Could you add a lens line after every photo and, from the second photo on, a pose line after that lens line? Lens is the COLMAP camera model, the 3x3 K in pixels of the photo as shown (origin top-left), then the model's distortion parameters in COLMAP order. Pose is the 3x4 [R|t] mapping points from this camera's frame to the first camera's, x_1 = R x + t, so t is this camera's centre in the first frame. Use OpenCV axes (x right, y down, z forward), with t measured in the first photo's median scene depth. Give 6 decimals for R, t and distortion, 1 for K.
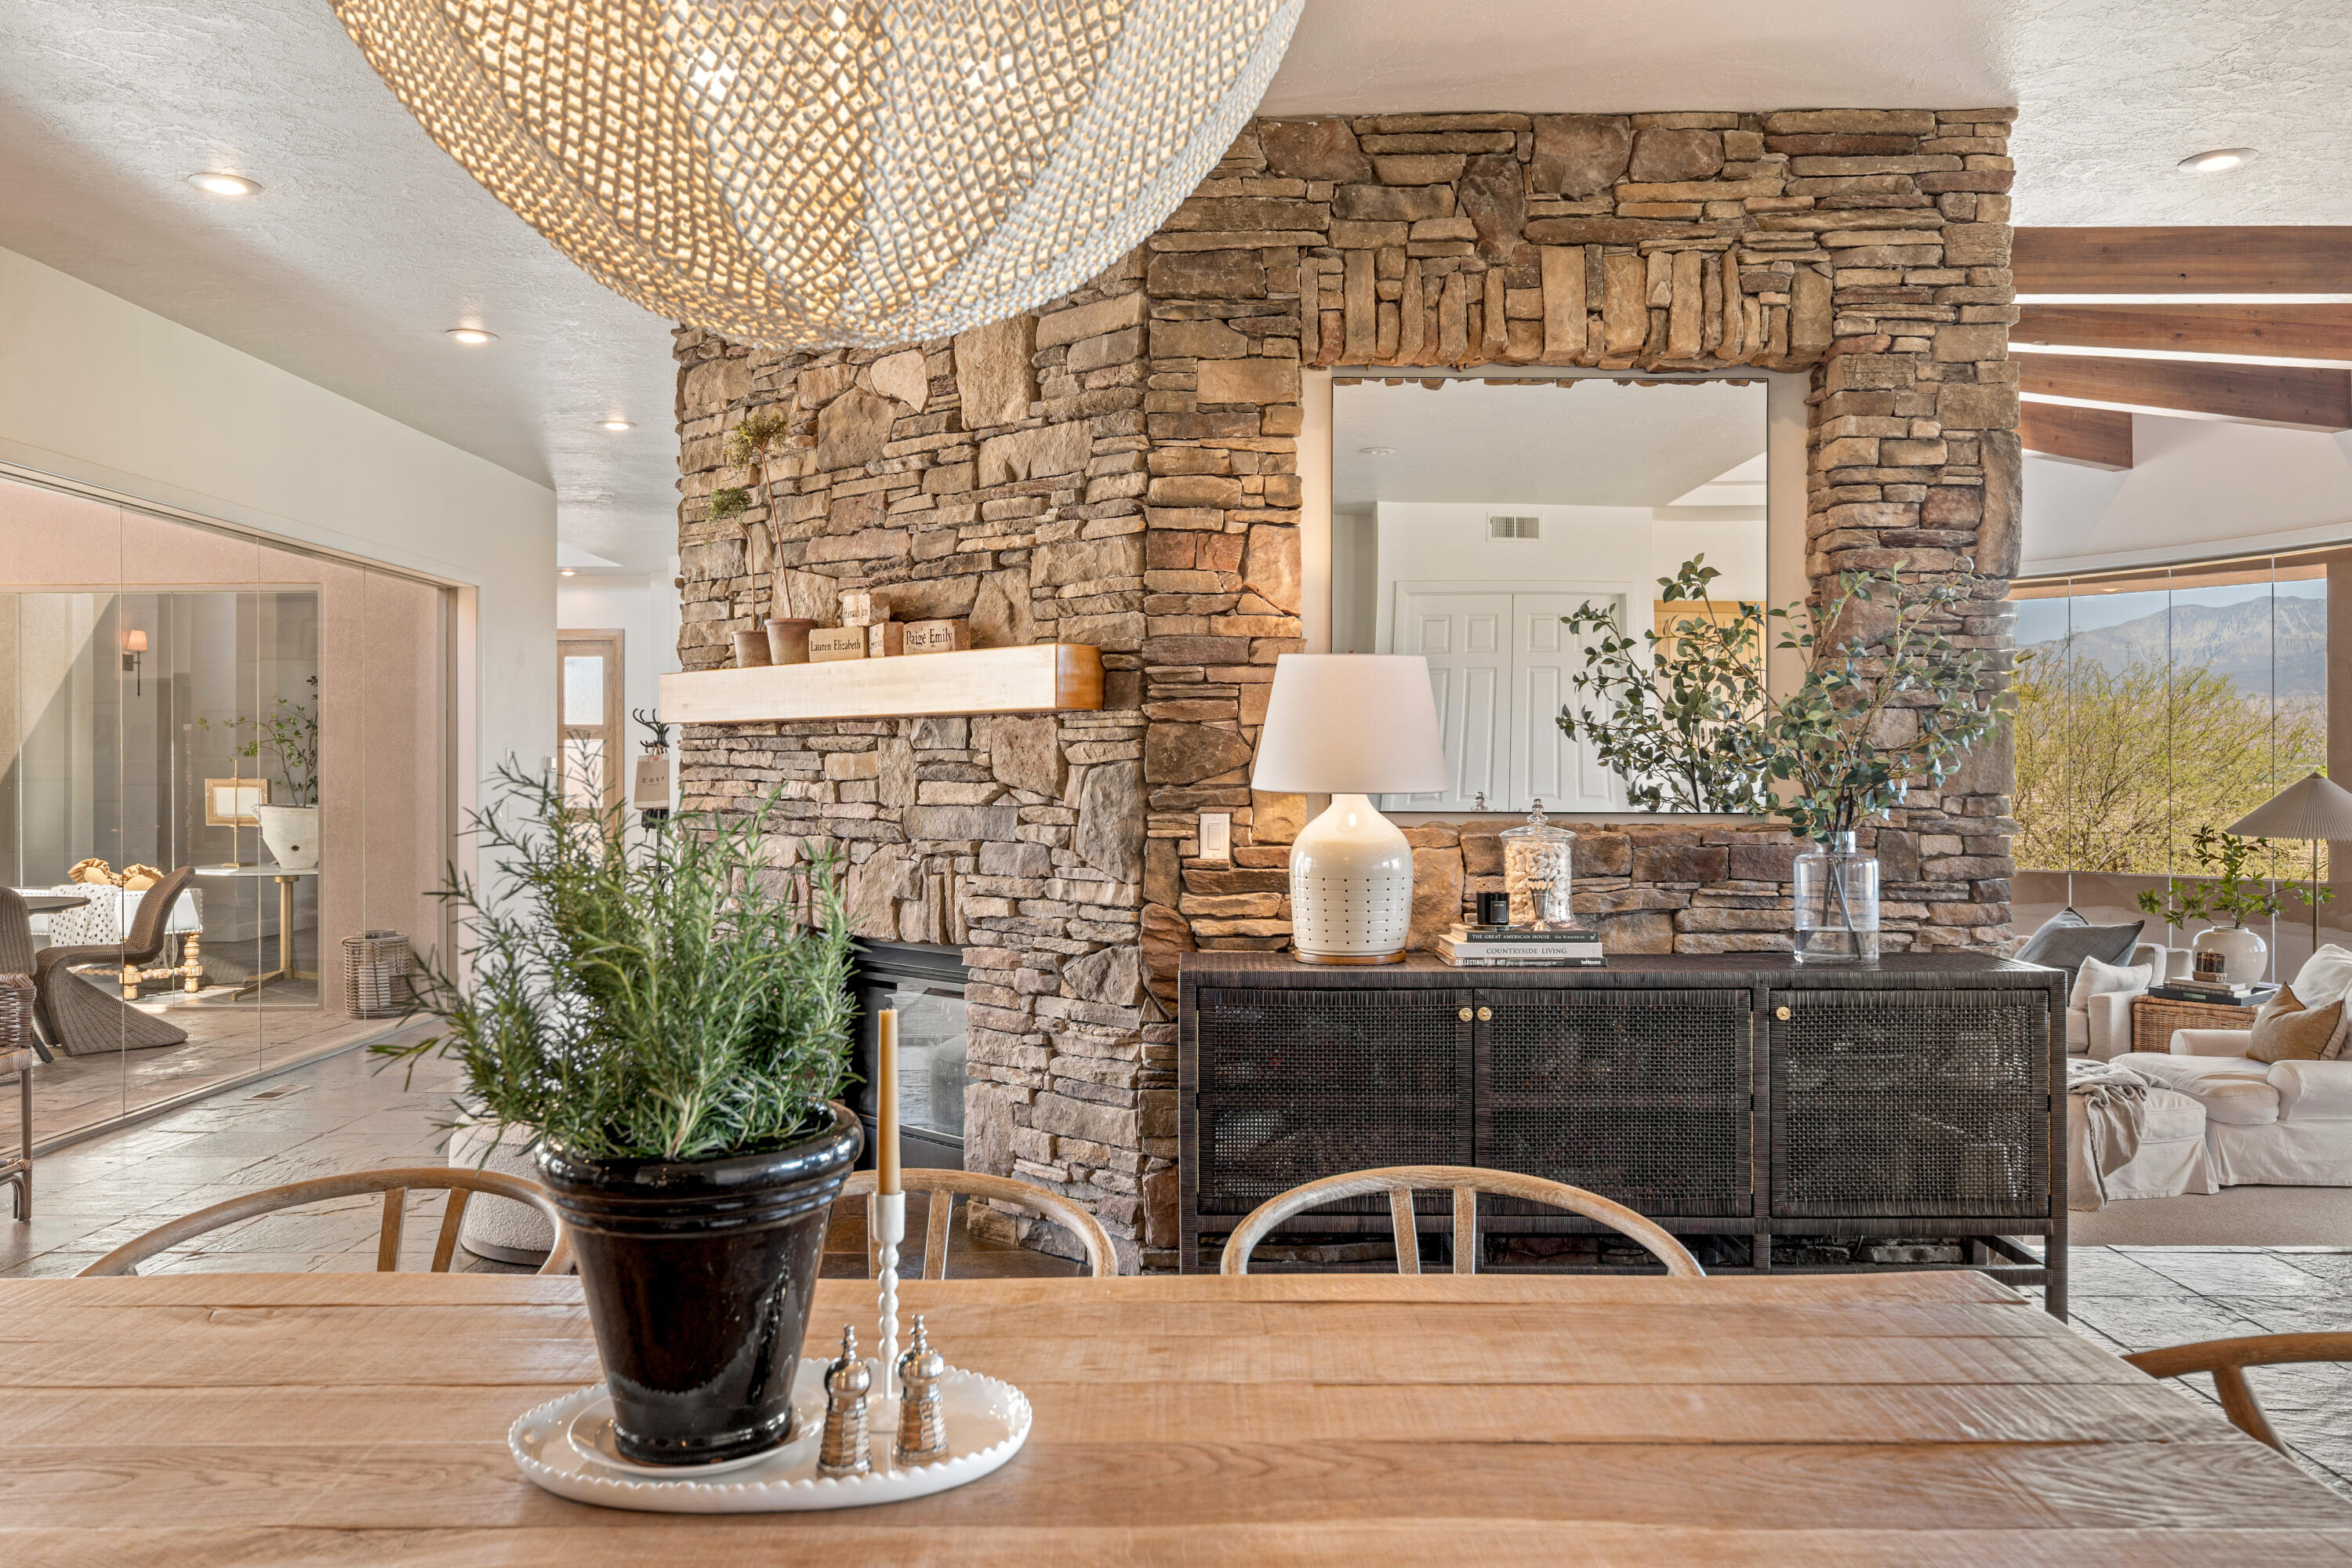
lens RADIAL K [[1831.8, 0, 1164.3], [0, 1831.8, 764.0], [0, 0, 1]] dist [-0.003653, 0.007166]
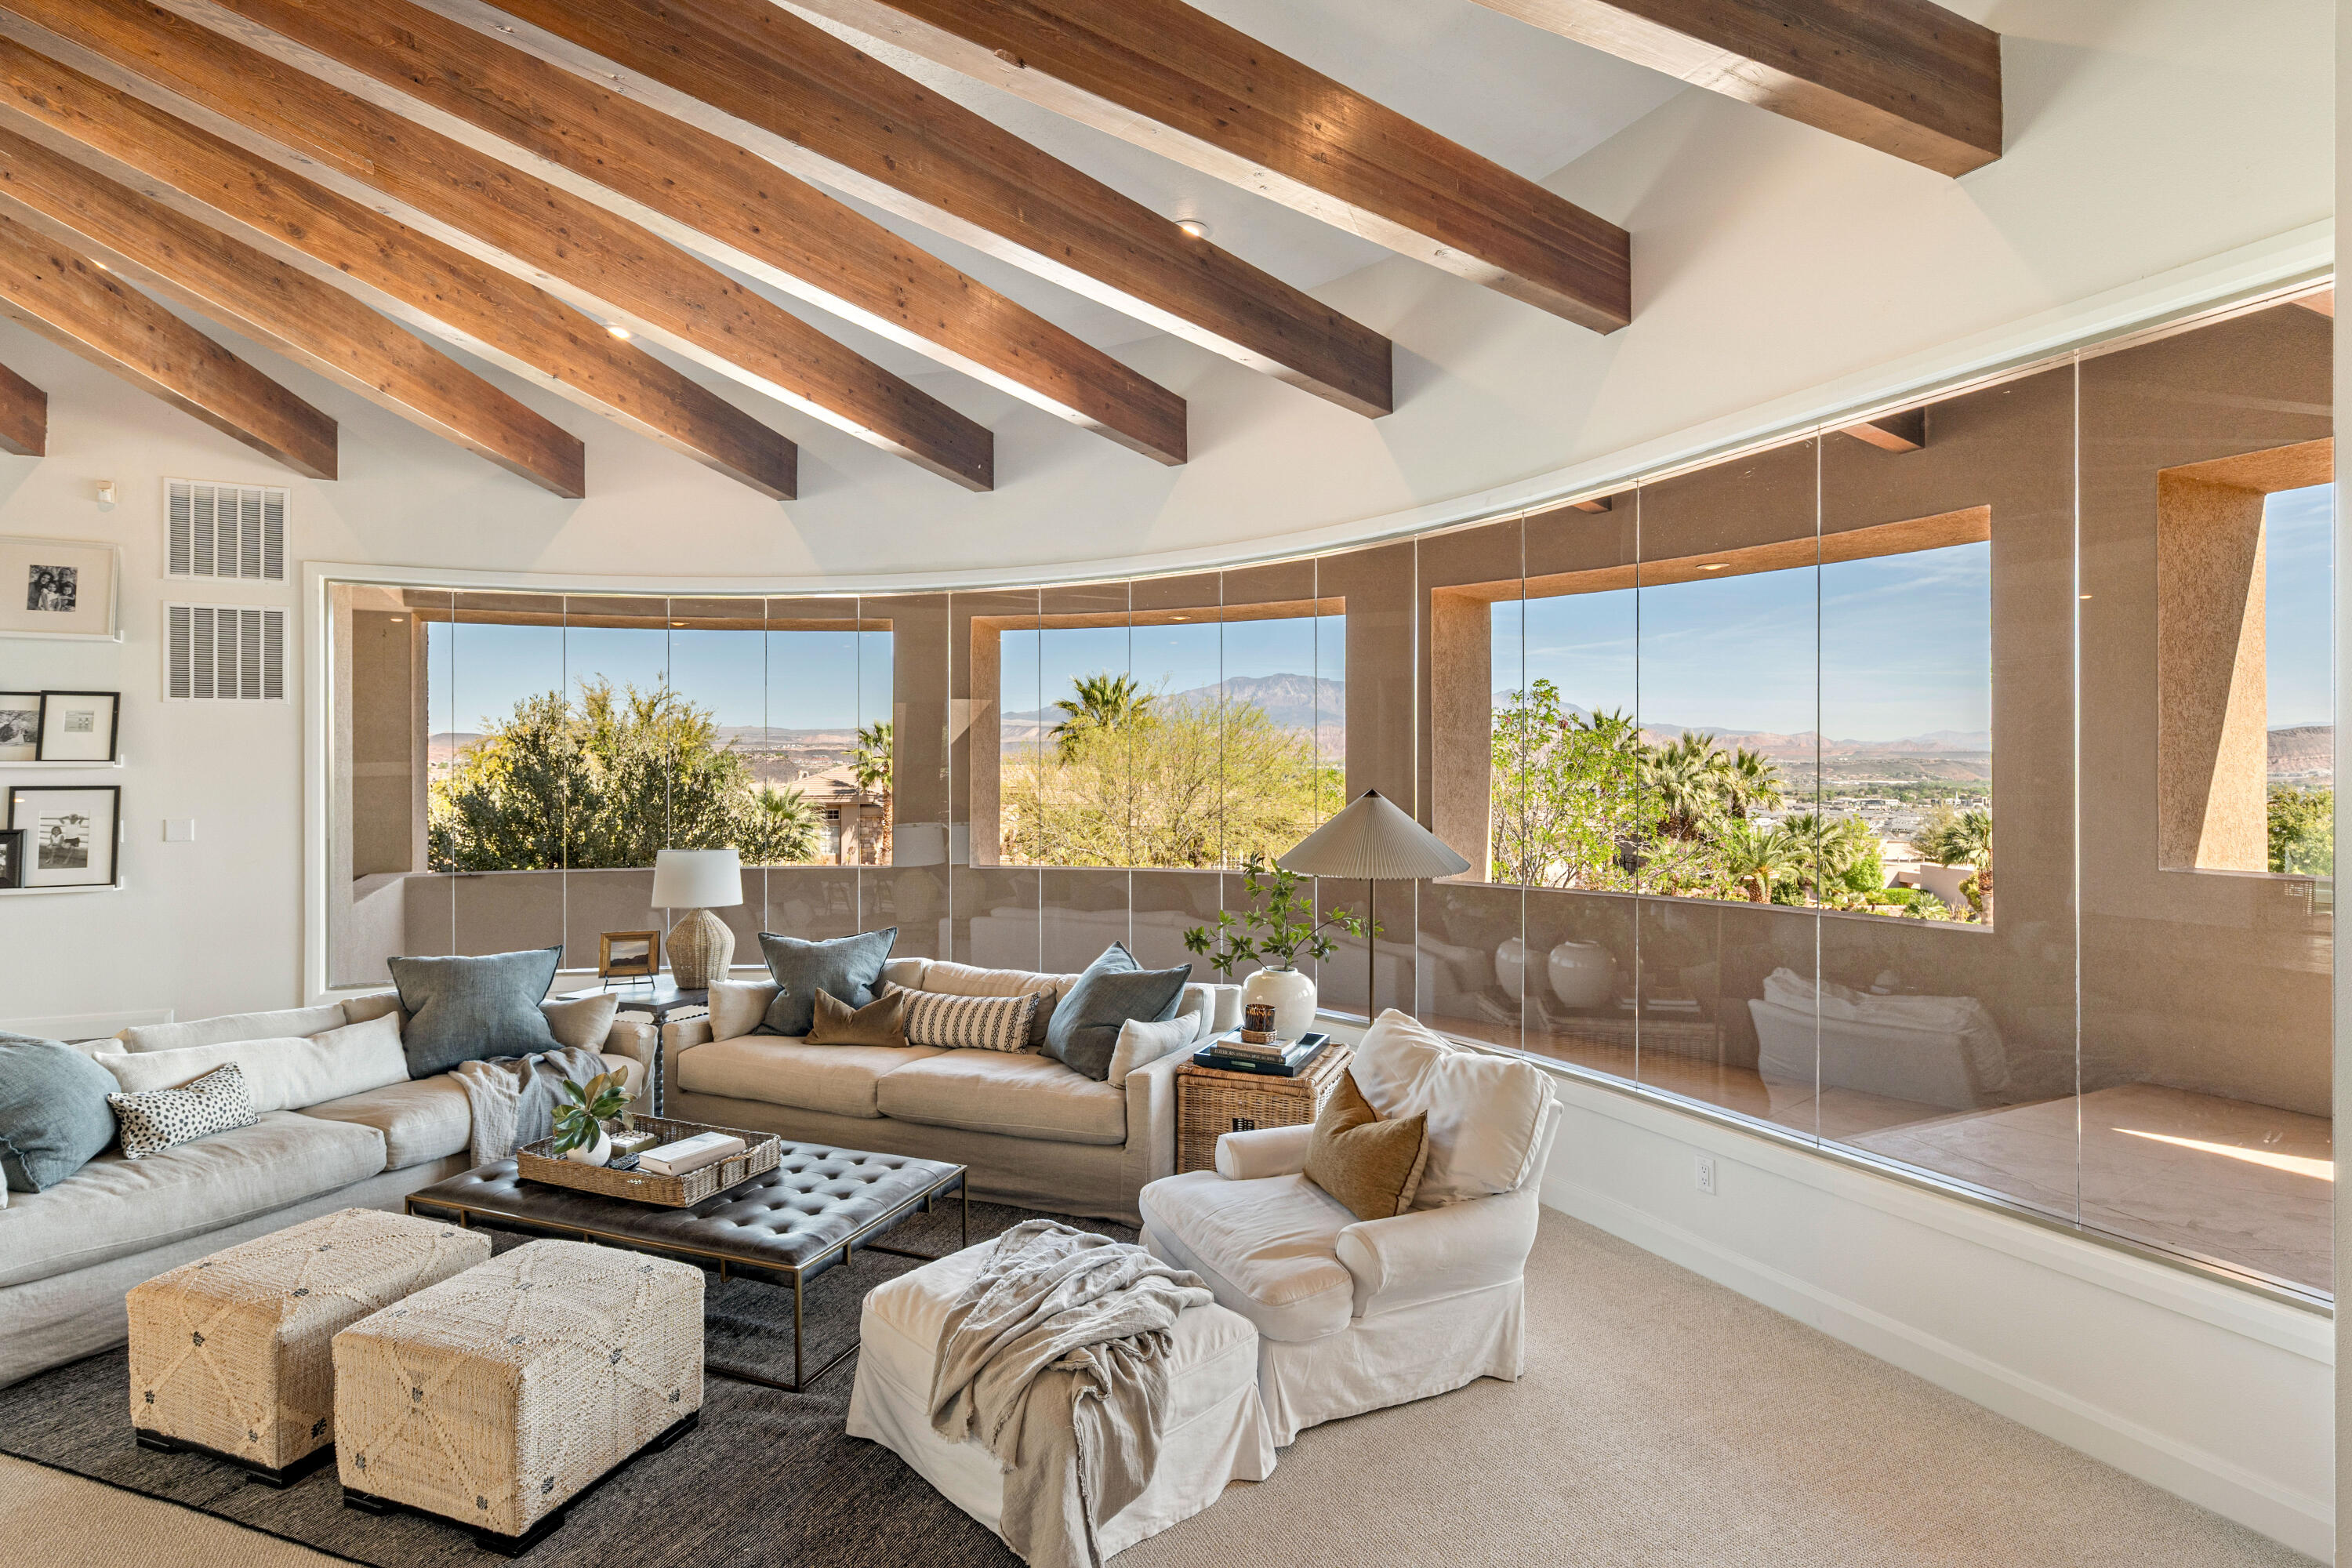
lens RADIAL K [[1166.6, 0, 1186.6], [0, 1166.6, 773.4], [0, 0, 1]] dist [-0.001419, -0.000373]
pose [[0.894592, -0.003264, 0.446871, 0.563087], [0.000149, 0.999975, 0.007006, -0.011004], [-0.446883, -0.006201, 0.894571, 0.999650]]
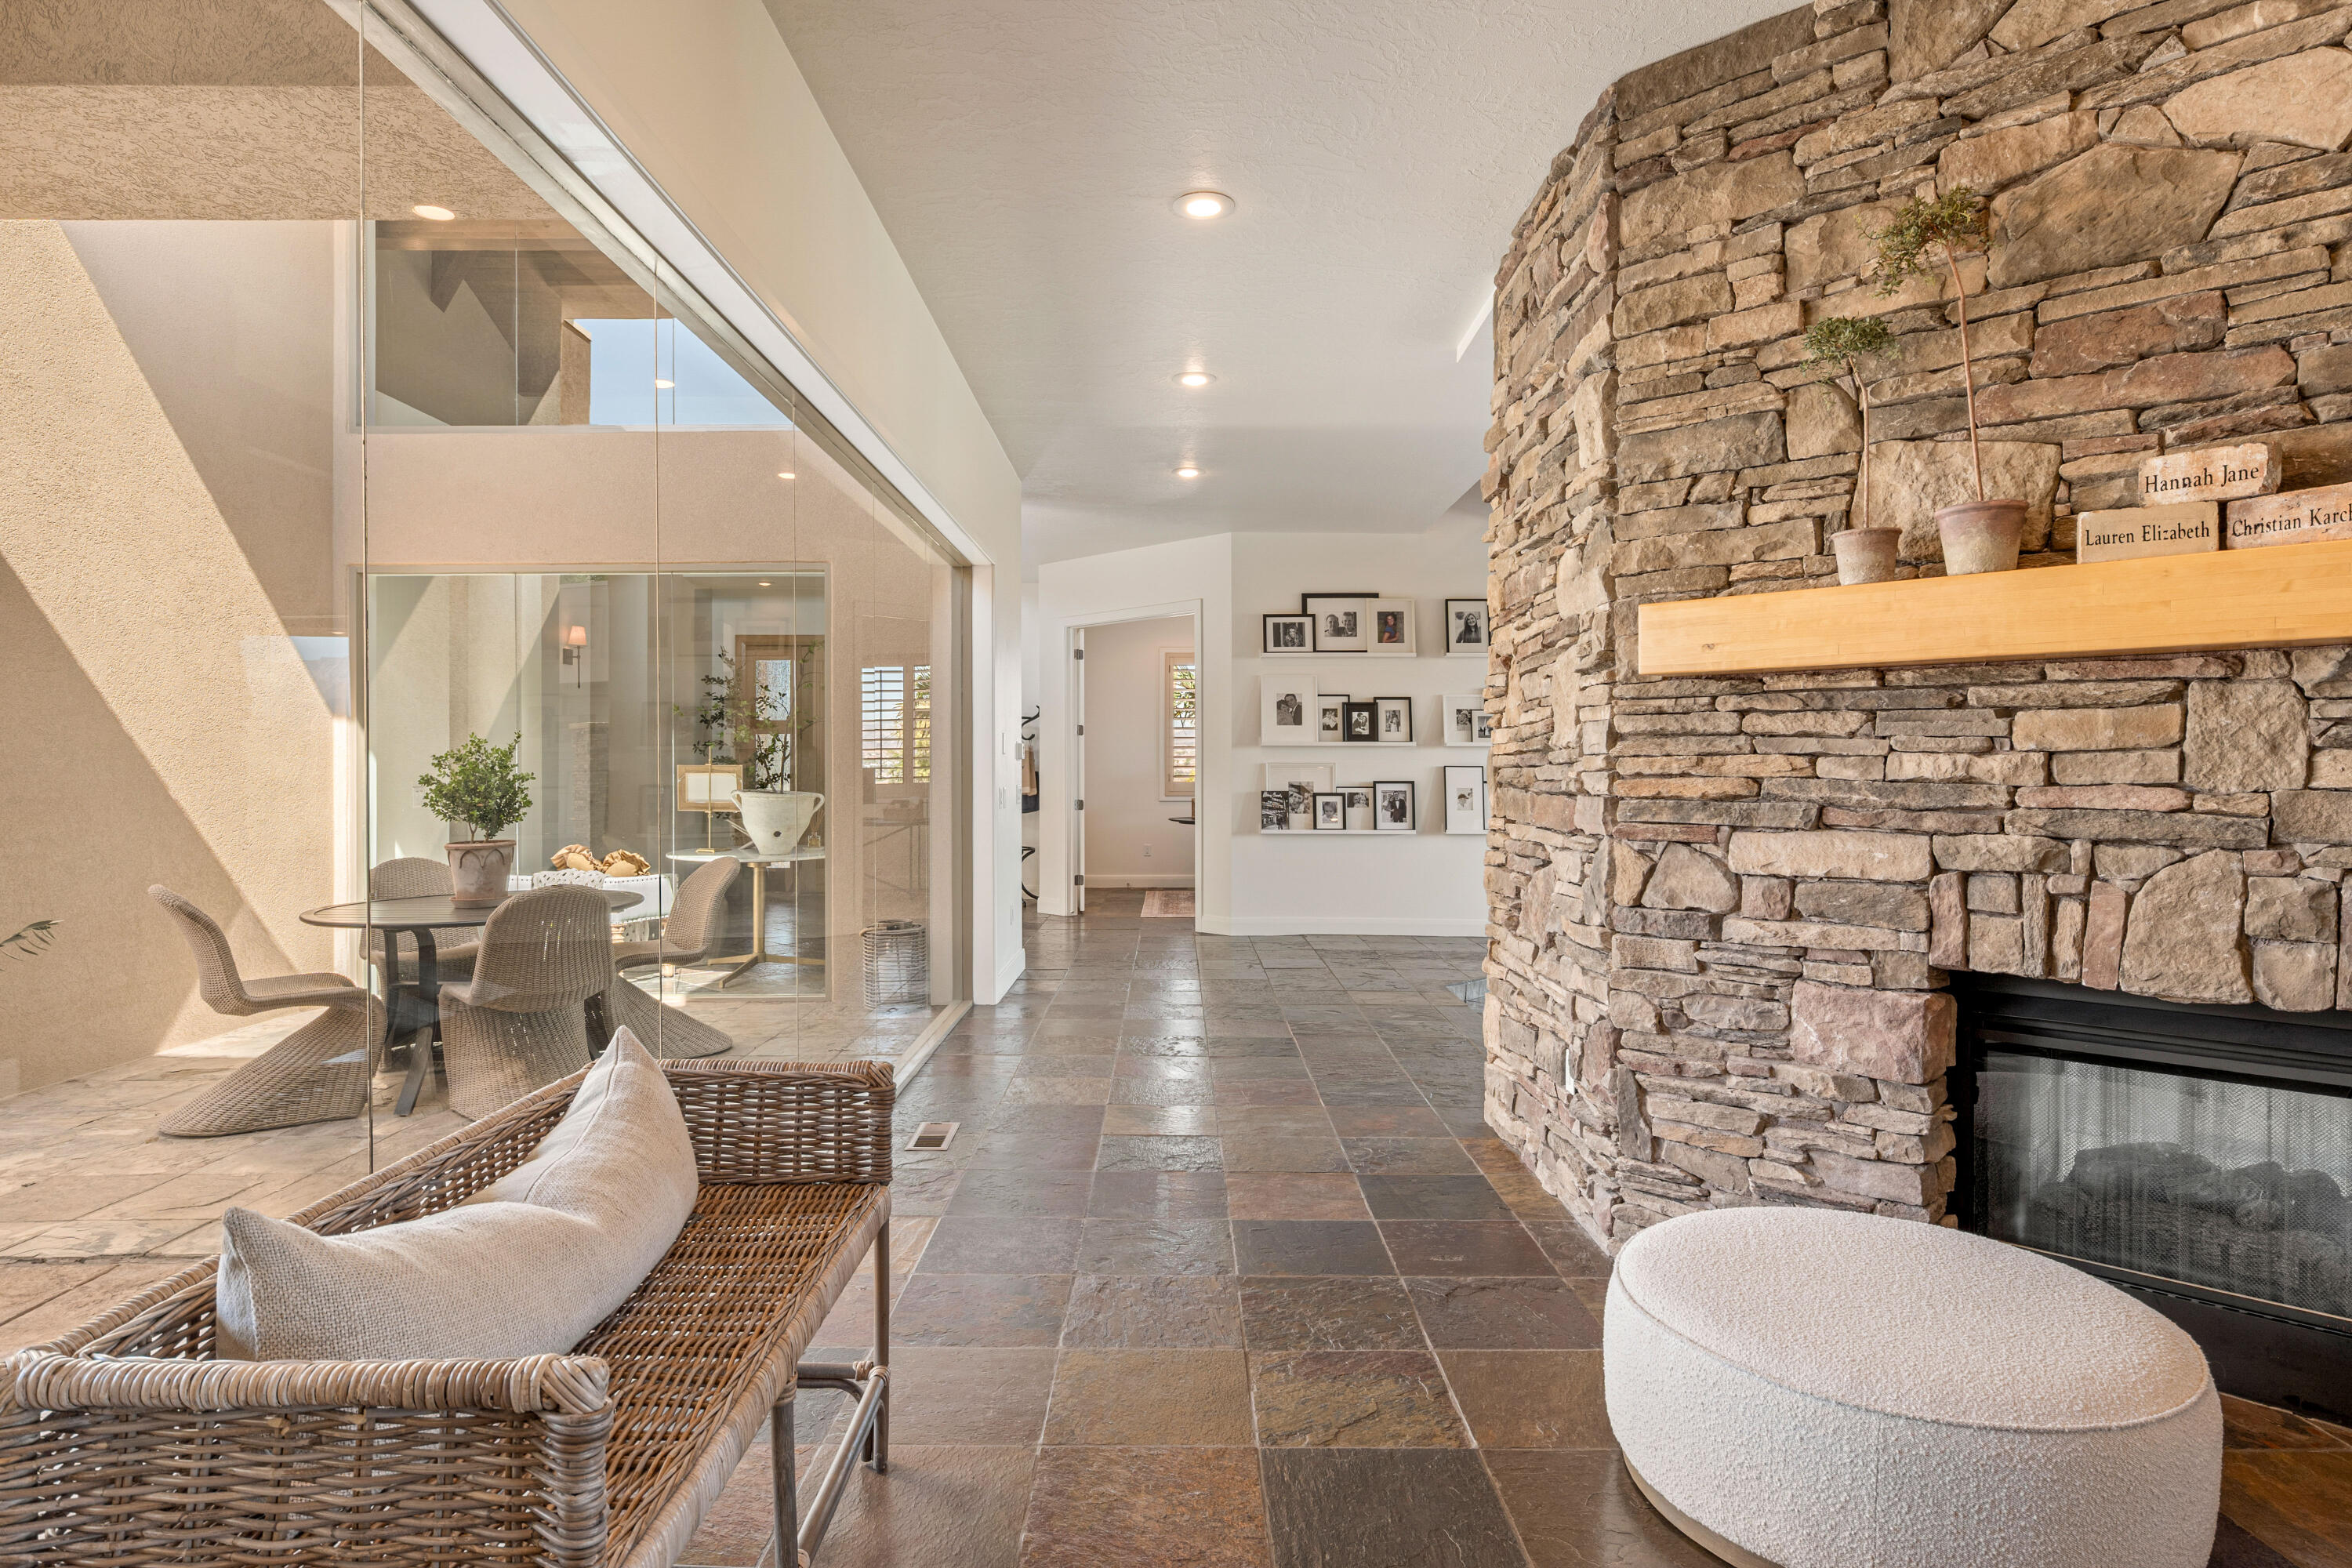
lens RADIAL K [[1323.1, 0, 1177.1], [0, 1323.1, 770.2], [0, 0, 1]] dist [0.002101, -0.000721]
pose [[0.999991, 0.002089, 0.003675, -0.581164], [-0.002105, 0.999988, 0.004353, 0.016940], [-0.003666, -0.004361, 0.999984, 0.619929]]
